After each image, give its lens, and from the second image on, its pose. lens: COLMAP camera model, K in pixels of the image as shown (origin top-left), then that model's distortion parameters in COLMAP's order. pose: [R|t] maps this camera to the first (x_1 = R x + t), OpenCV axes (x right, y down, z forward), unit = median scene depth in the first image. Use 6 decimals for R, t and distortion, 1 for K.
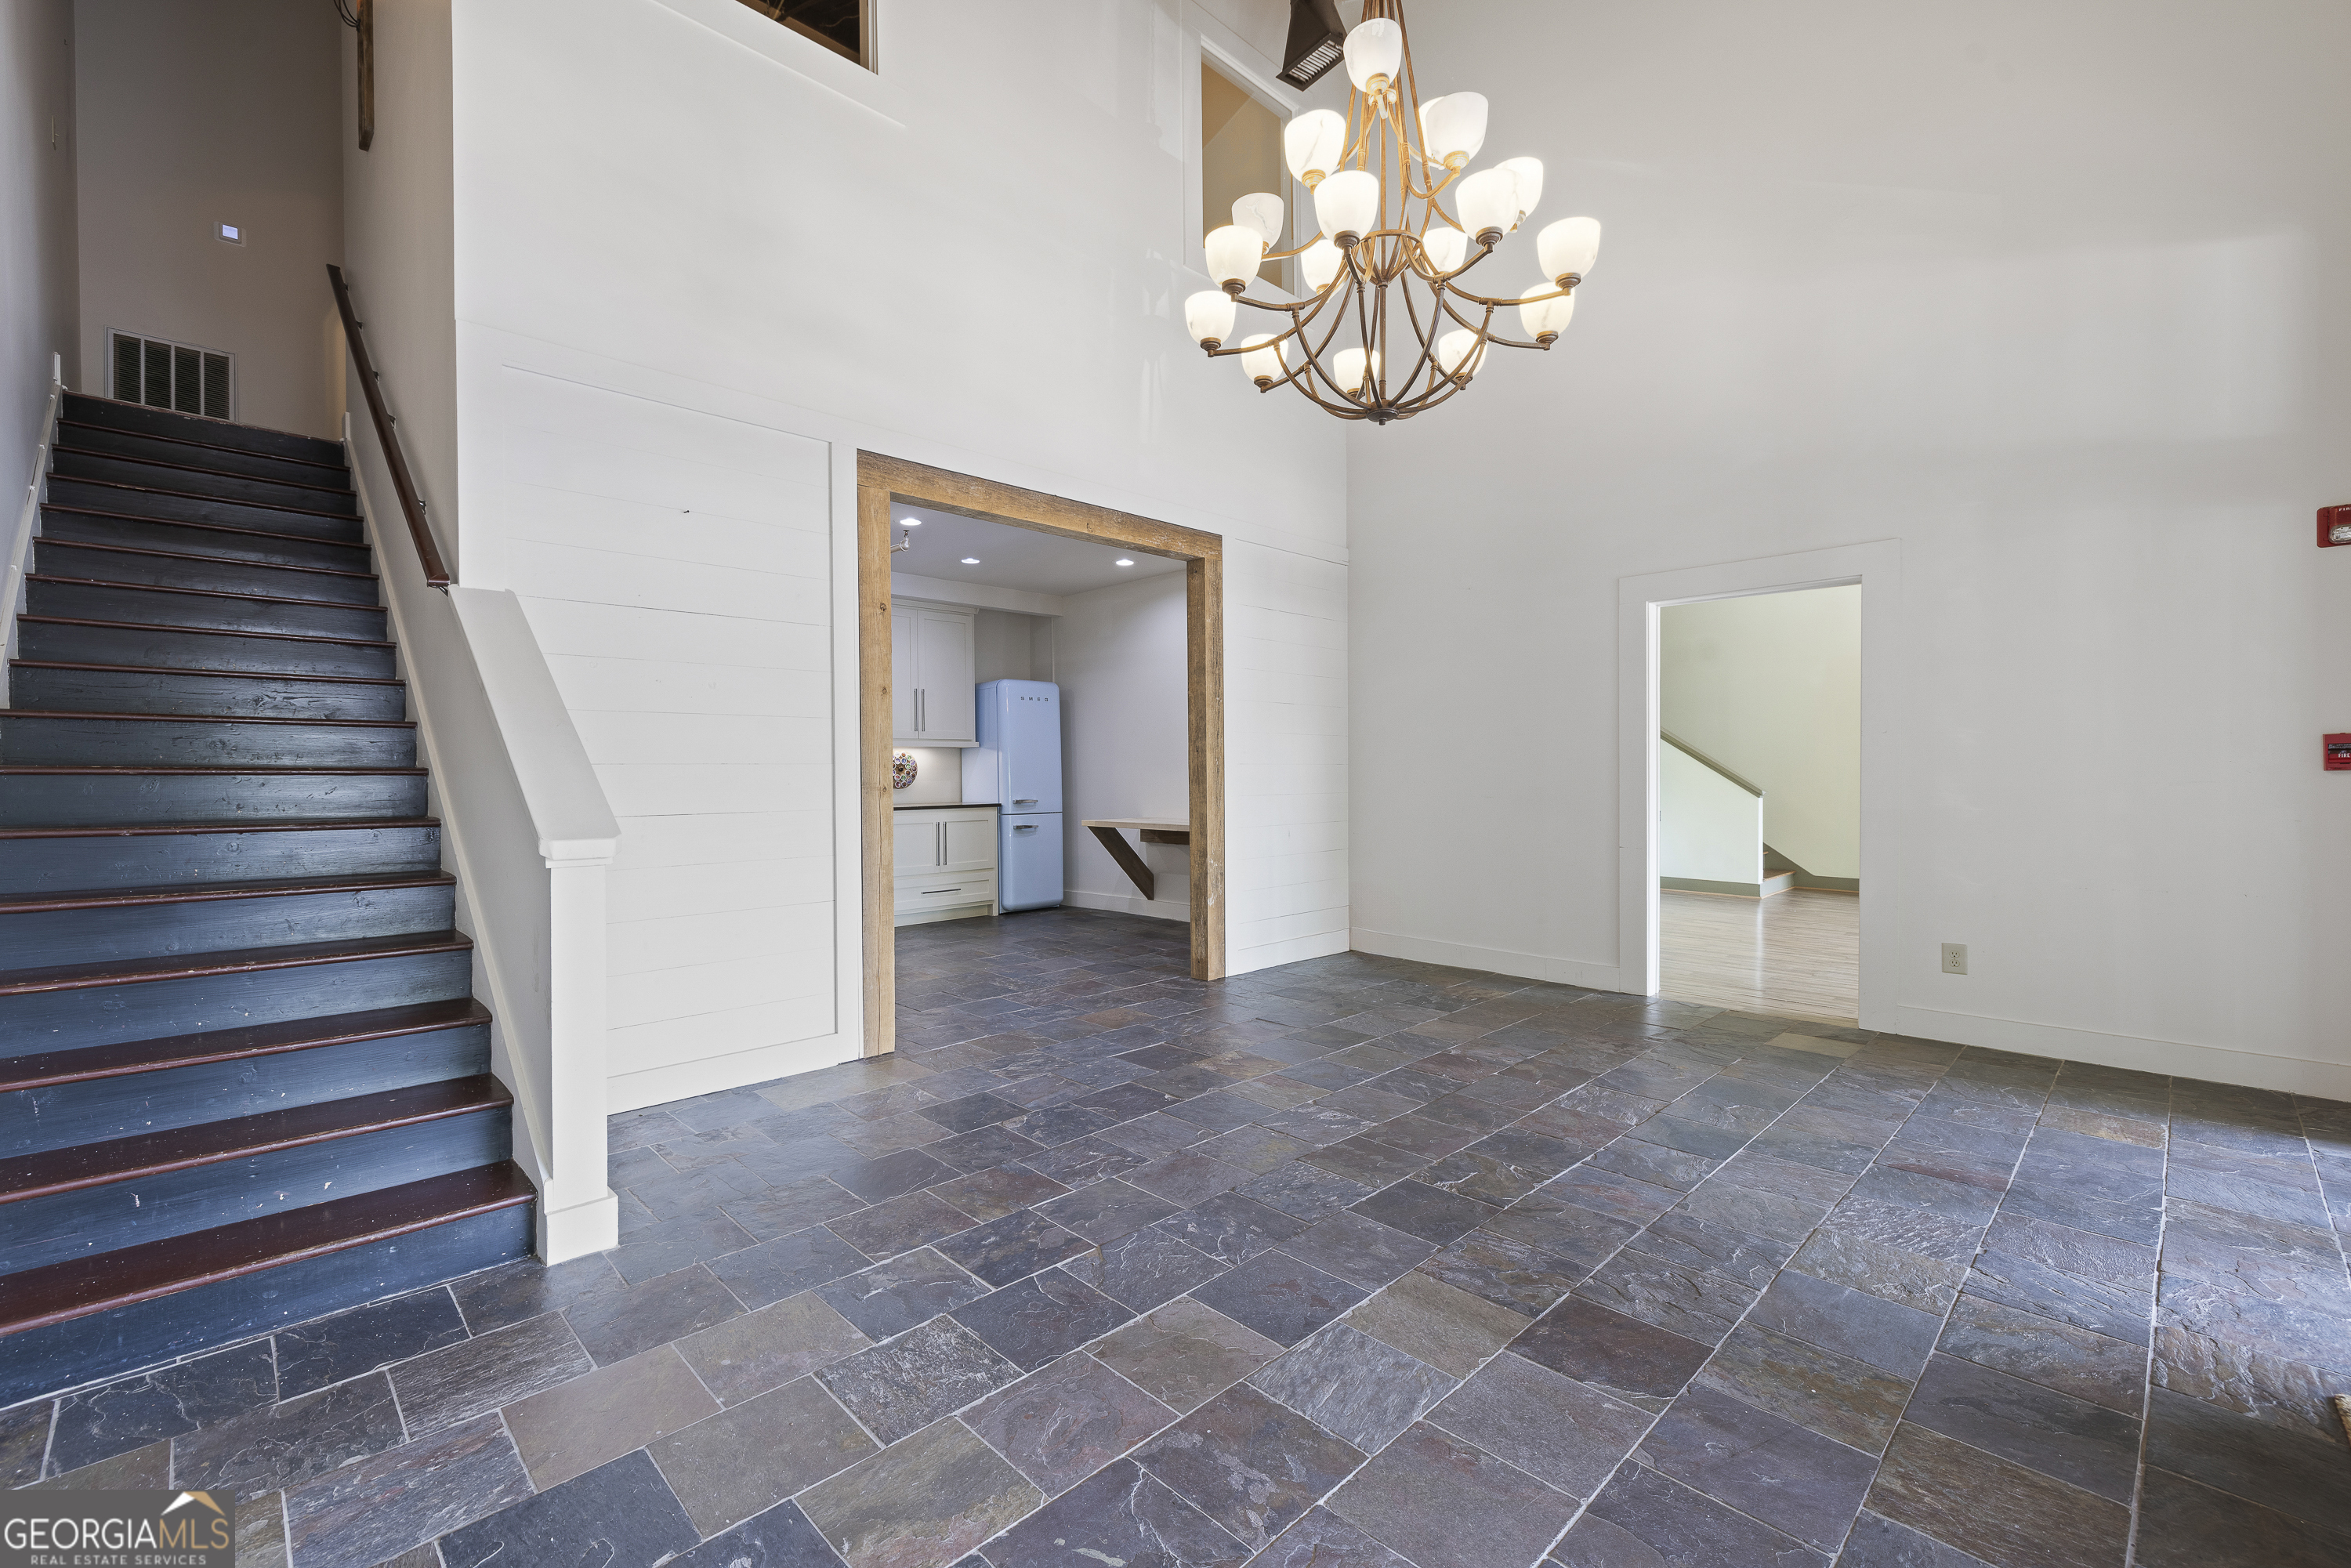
lens RADIAL K [[993.5, 0, 1172.8], [0, 993.5, 785.2], [0, 0, 1]] dist [0.000596, -0.000641]
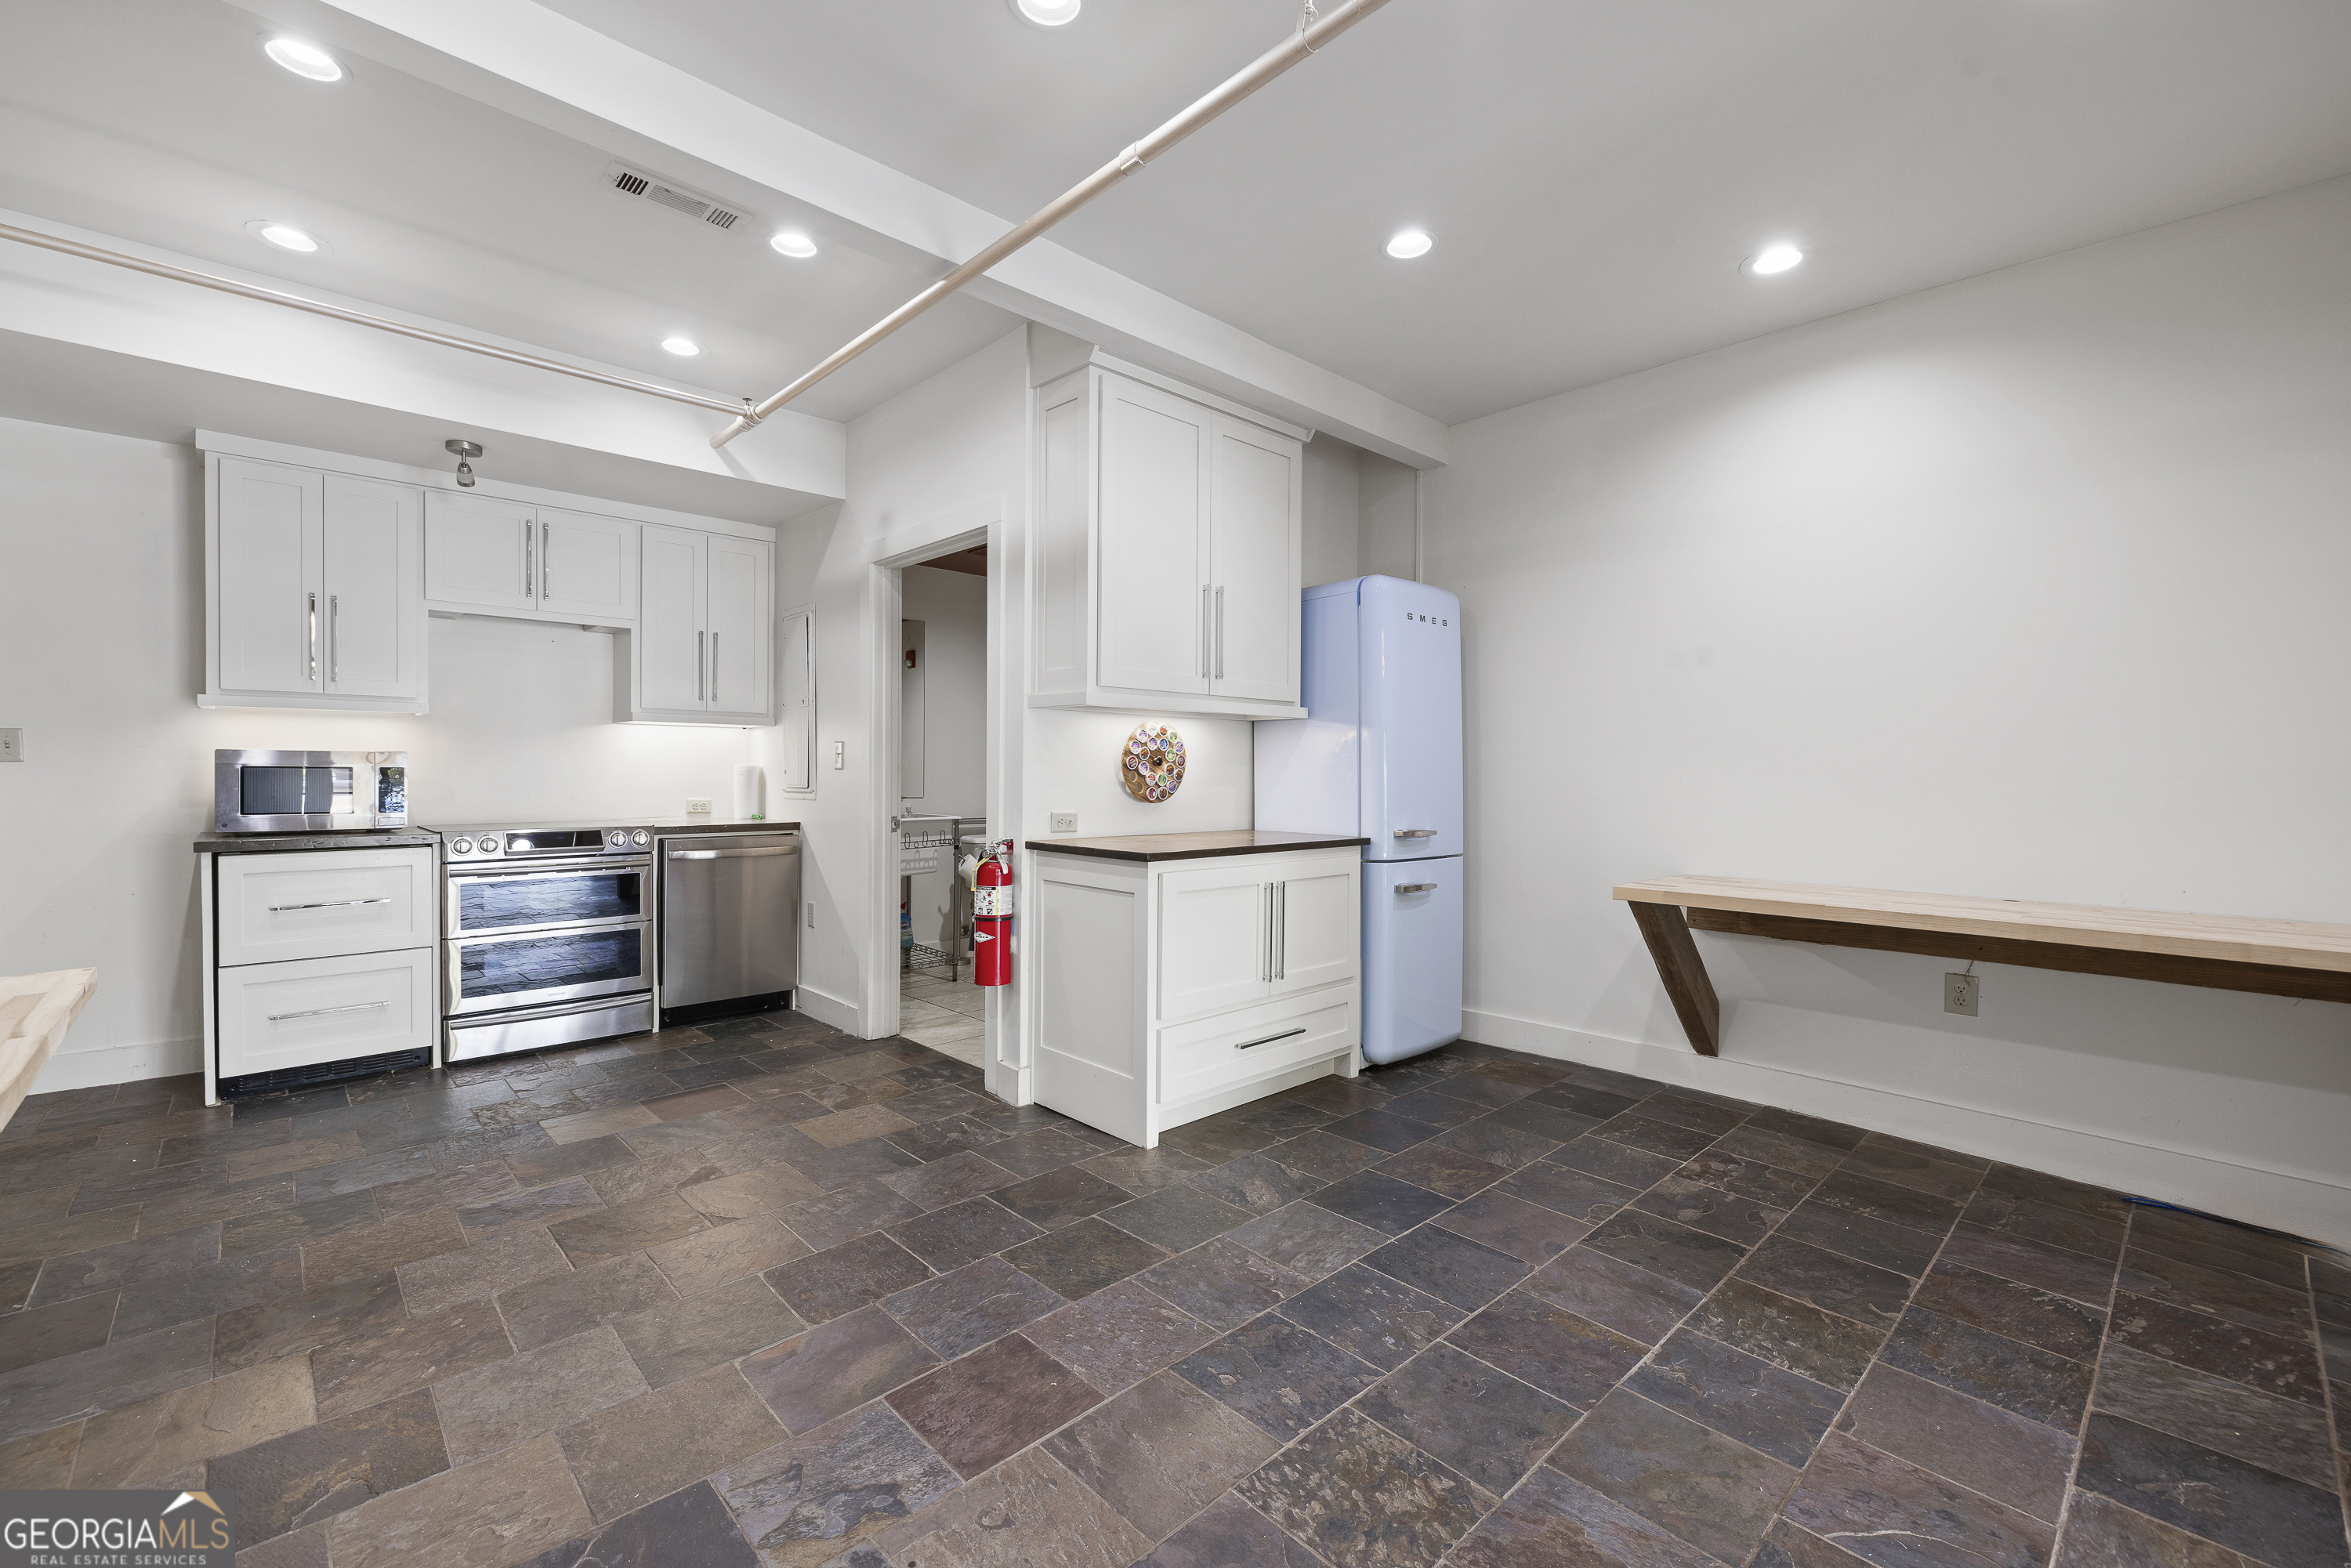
lens RADIAL K [[993.5, 0, 1174.3], [0, 993.5, 783.5], [0, 0, 1]] dist [0.000596, -0.000641]
pose [[0.999610, 0.016598, -0.022460, -0.274662], [-0.016617, 0.999862, -0.000635, -0.005847], [0.022446, 0.001008, 0.999748, 0.572887]]
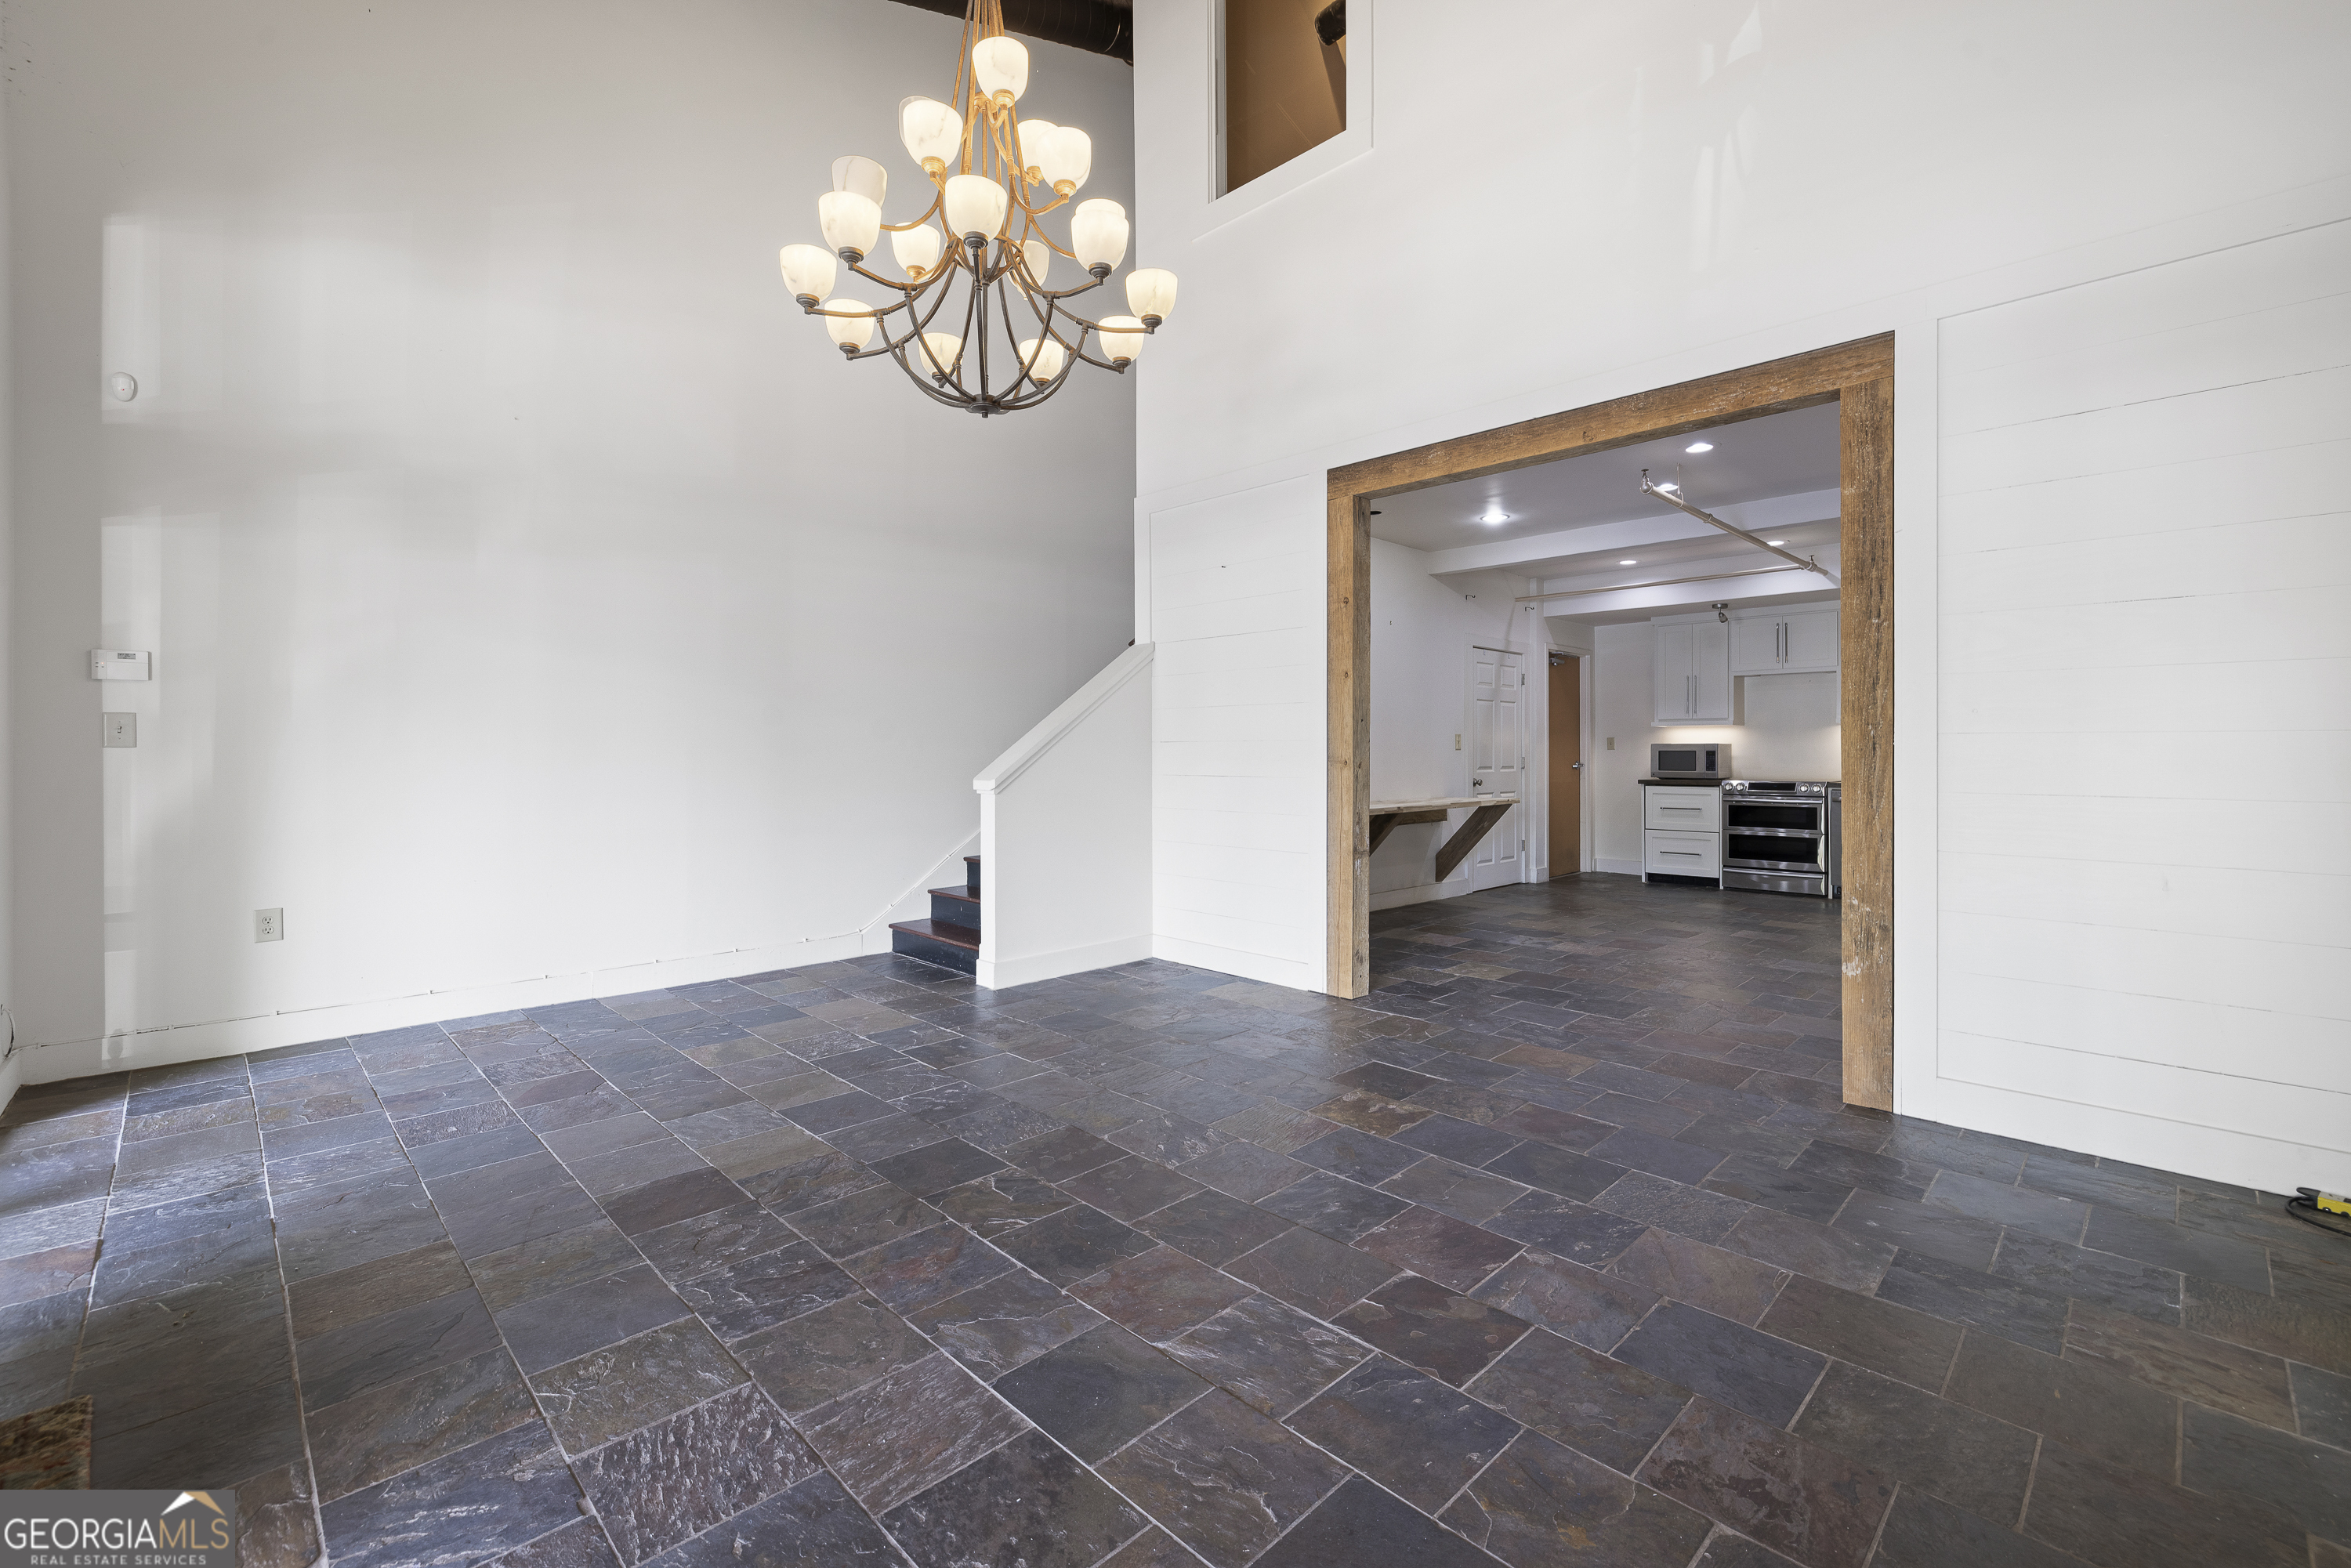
lens RADIAL K [[993.5, 0, 1156.5], [0, 993.5, 761.6], [0, 0, 1]] dist [0.000596, -0.000641]
pose [[-0.001230, 0.019122, -0.999816, 0.463762], [-0.012617, 0.999737, 0.019136, -0.009126], [0.999920, 0.012638, -0.000988, 0.437528]]
